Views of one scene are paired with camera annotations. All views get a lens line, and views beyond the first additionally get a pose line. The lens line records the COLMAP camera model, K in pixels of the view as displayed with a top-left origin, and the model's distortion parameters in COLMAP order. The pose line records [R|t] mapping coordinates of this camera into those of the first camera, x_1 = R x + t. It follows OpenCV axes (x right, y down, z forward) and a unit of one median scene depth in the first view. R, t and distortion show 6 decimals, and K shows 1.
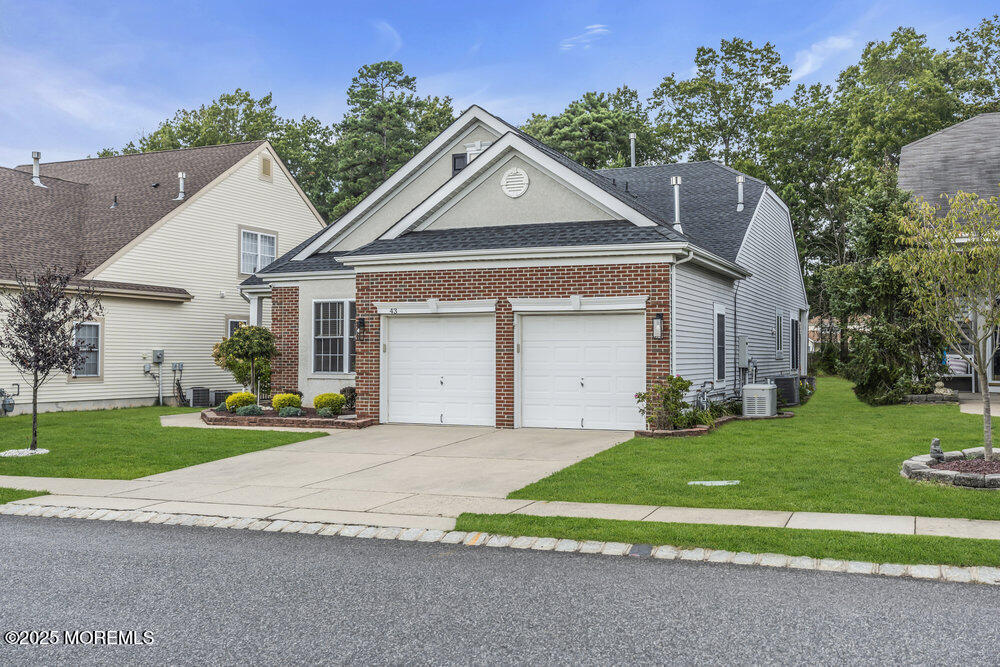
lens RADIAL K [[921.3, 0, 500.0], [0, 921.3, 333.5], [0, 0, 1]] dist [0.010688, 0.001654]
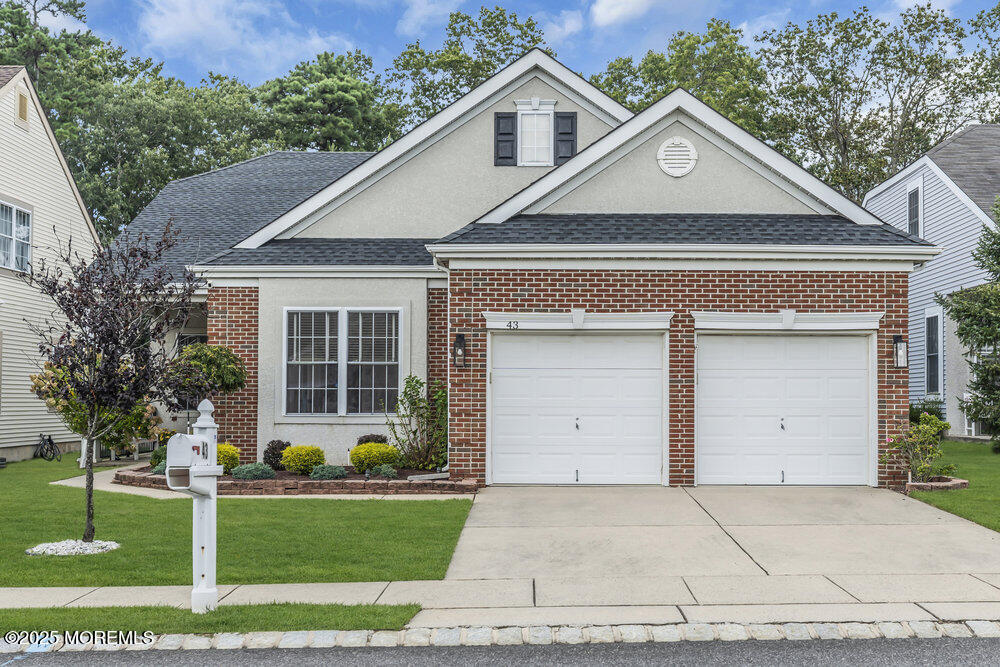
lens RADIAL K [[1166.9, 0, 501.6], [0, 1166.9, 364.8], [0, 0, 1]] dist [0.017072, 0.021839]
pose [[0.927887, 0.012913, 0.372639, -0.451252], [-0.010632, 0.999910, -0.008174, 0.013271], [-0.372711, 0.003623, 0.927940, 0.172189]]
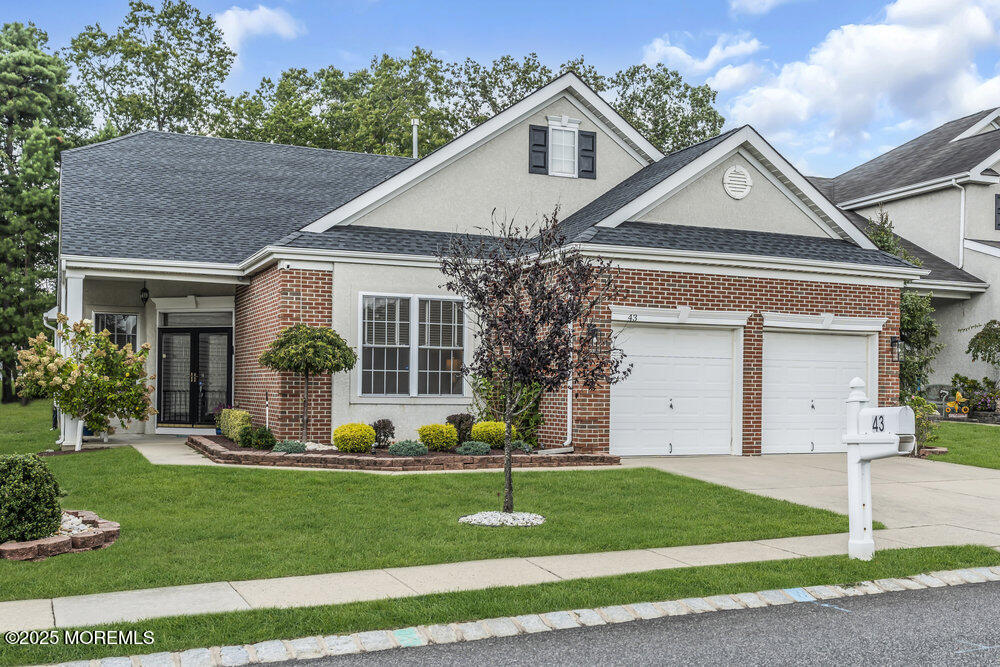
lens RADIAL K [[1061.6, 0, 503.6], [0, 1061.6, 379.7], [0, 0, 1]] dist [0.019345, 0.009920]
pose [[0.697617, 0.014385, 0.716327, -0.853270], [-0.027562, 0.999597, 0.006769, 0.026551], [-0.715941, -0.024466, 0.697732, 0.424353]]
